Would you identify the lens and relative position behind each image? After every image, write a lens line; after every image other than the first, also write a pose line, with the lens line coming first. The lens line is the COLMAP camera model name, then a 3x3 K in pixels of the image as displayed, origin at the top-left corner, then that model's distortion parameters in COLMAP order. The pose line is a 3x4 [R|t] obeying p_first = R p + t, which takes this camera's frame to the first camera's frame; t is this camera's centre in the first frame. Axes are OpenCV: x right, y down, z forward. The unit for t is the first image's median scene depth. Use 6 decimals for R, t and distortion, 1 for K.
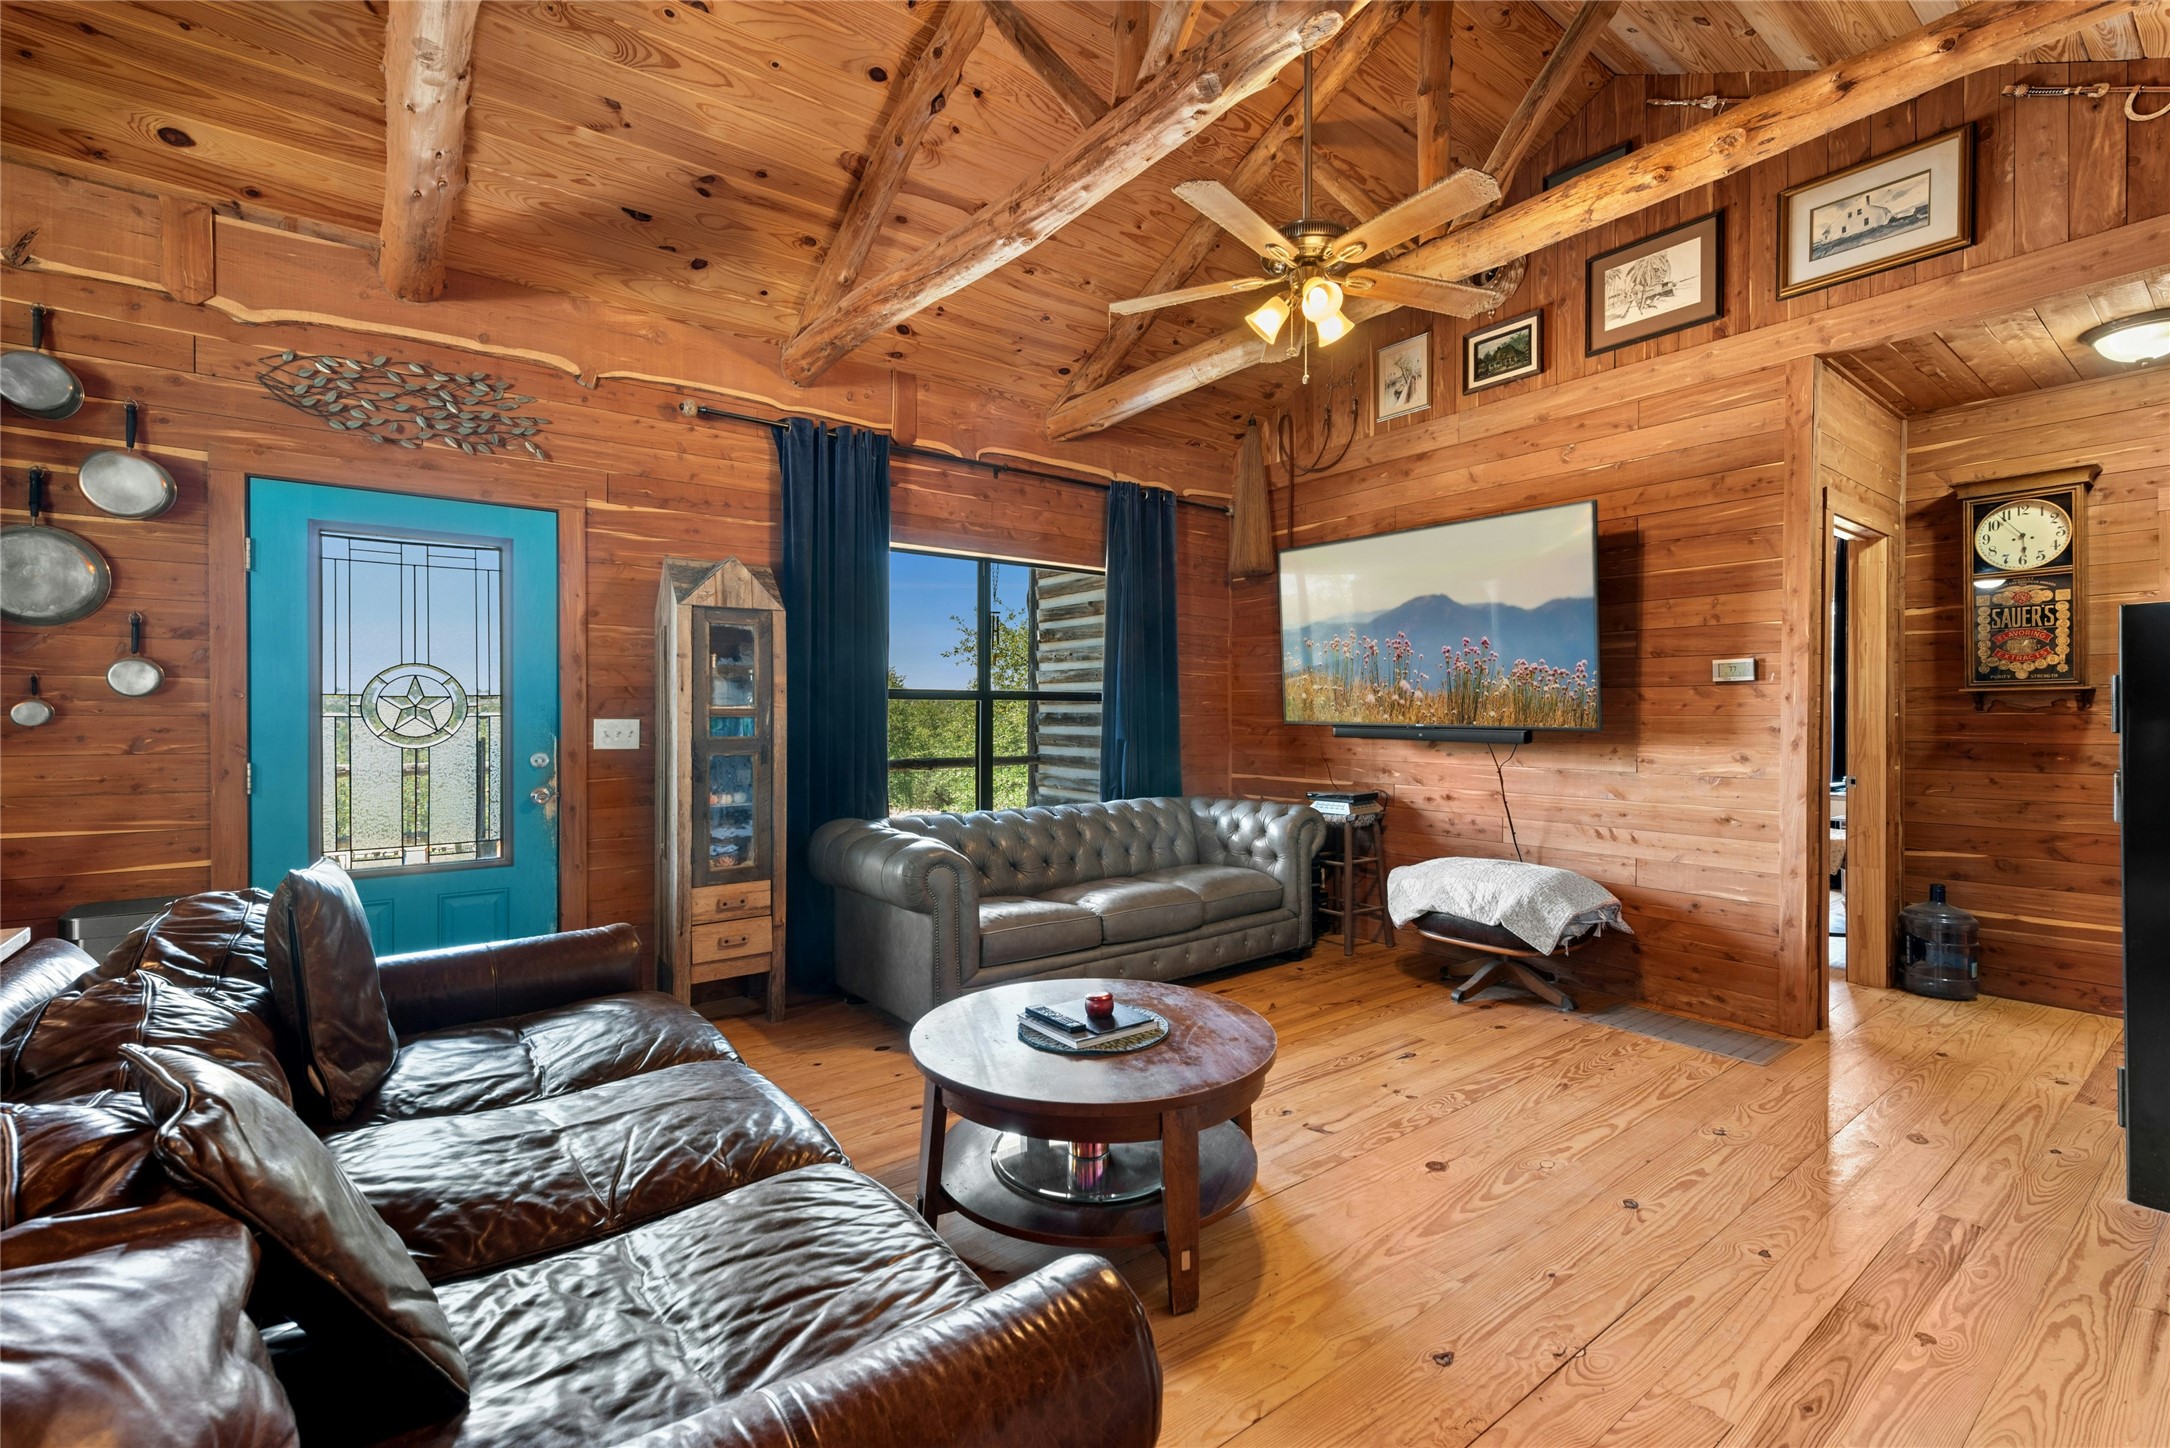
lens RADIAL K [[933.8, 0, 1085.0], [0, 933.8, 724.0], [0, 0, 1]] dist [0.004582, -0.000532]
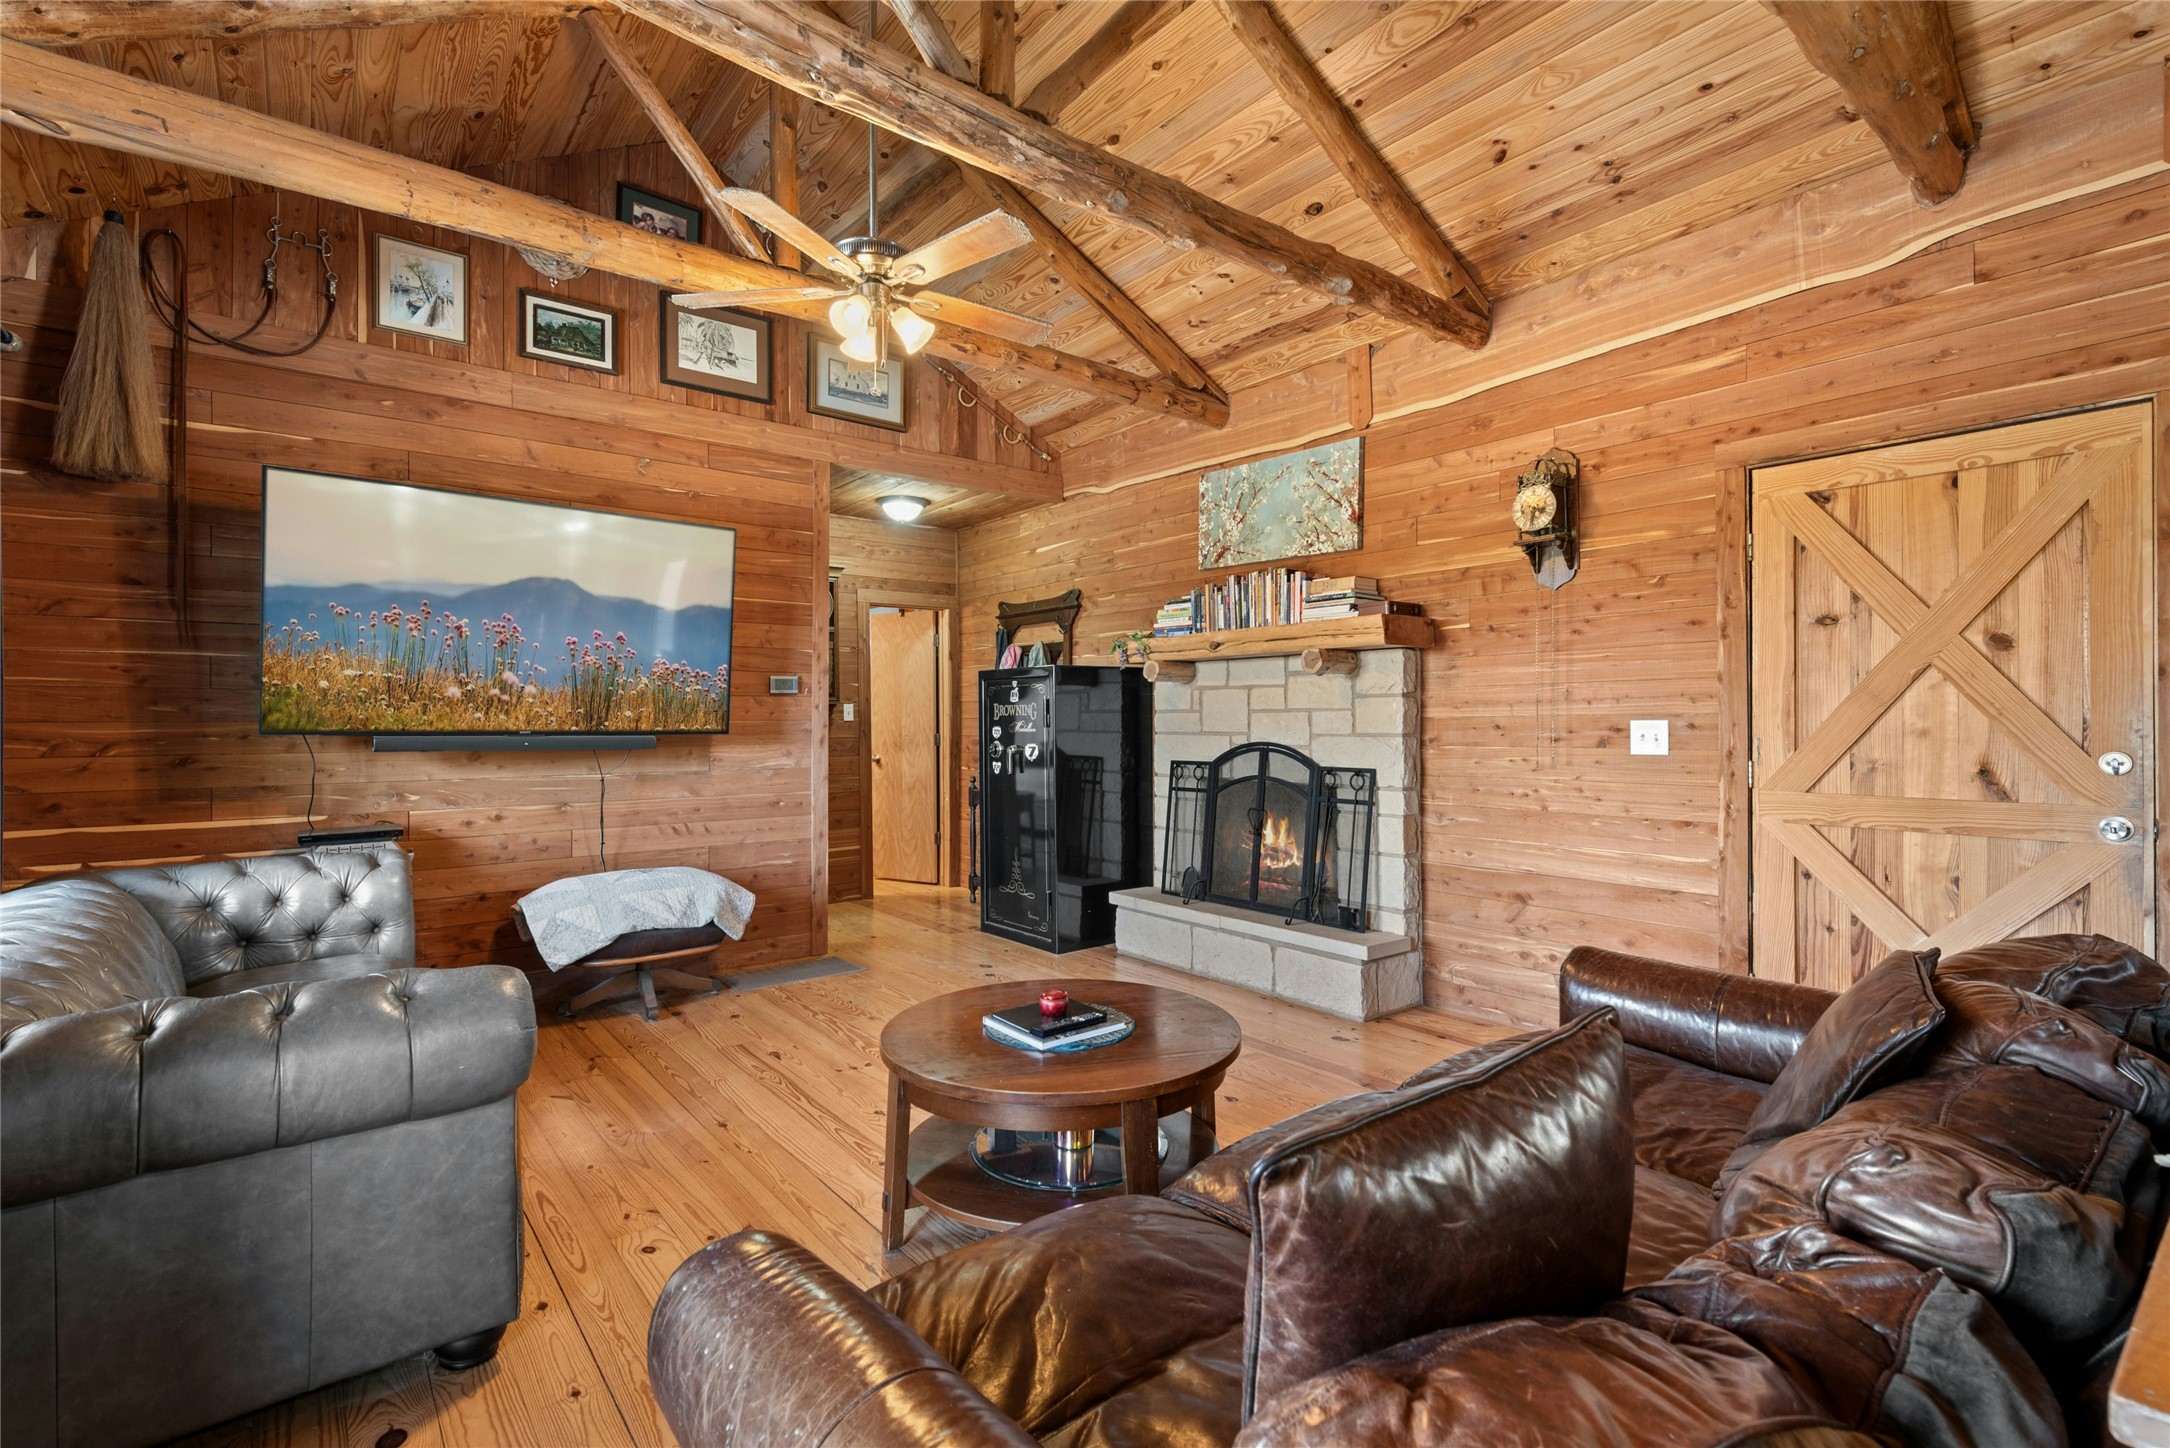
lens RADIAL K [[974.9, 0, 1088.8], [0, 974.9, 720.5], [0, 0, 1]] dist [0.004210, -0.000532]
pose [[-0.014145, -0.000568, 0.999900, -0.628543], [0.011466, 0.999934, 0.000730, -0.004884], [-0.999834, 0.011475, -0.014137, 0.586307]]
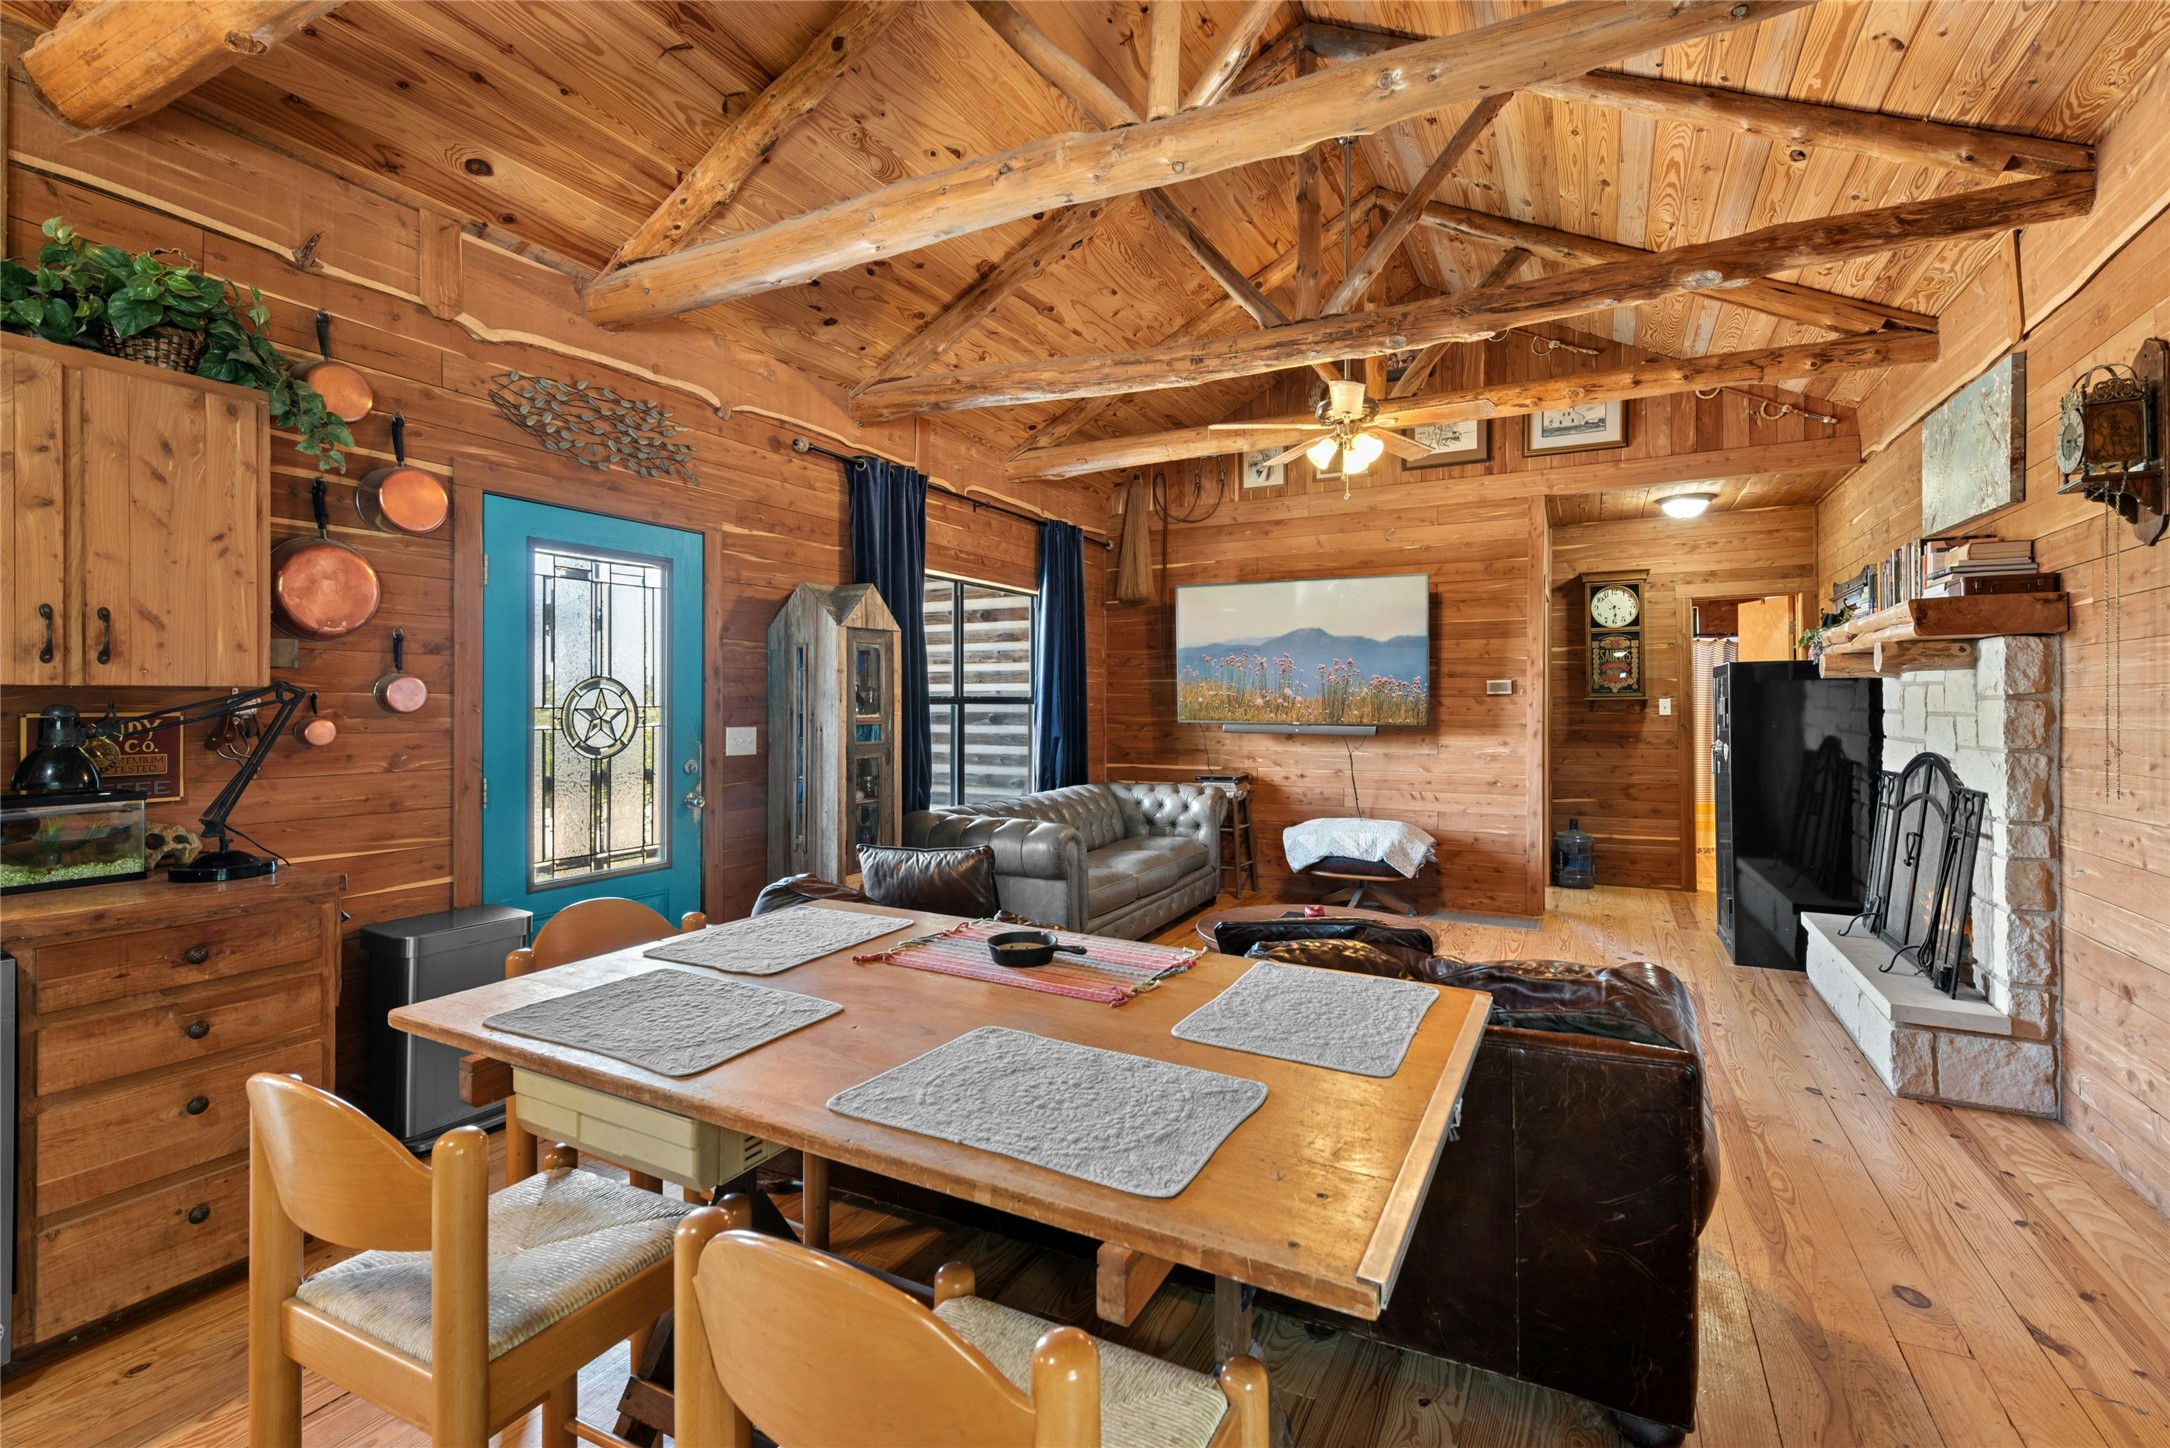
lens RADIAL K [[952.7, 0, 1077.0], [0, 952.7, 708.3], [0, 0, 1]] dist [0.002866, 0.000110]
pose [[0.910580, -0.004010, 0.413313, -0.595448], [0.005938, 0.999977, -0.003380, -0.020632], [-0.413290, 0.005533, 0.910583, -0.157662]]
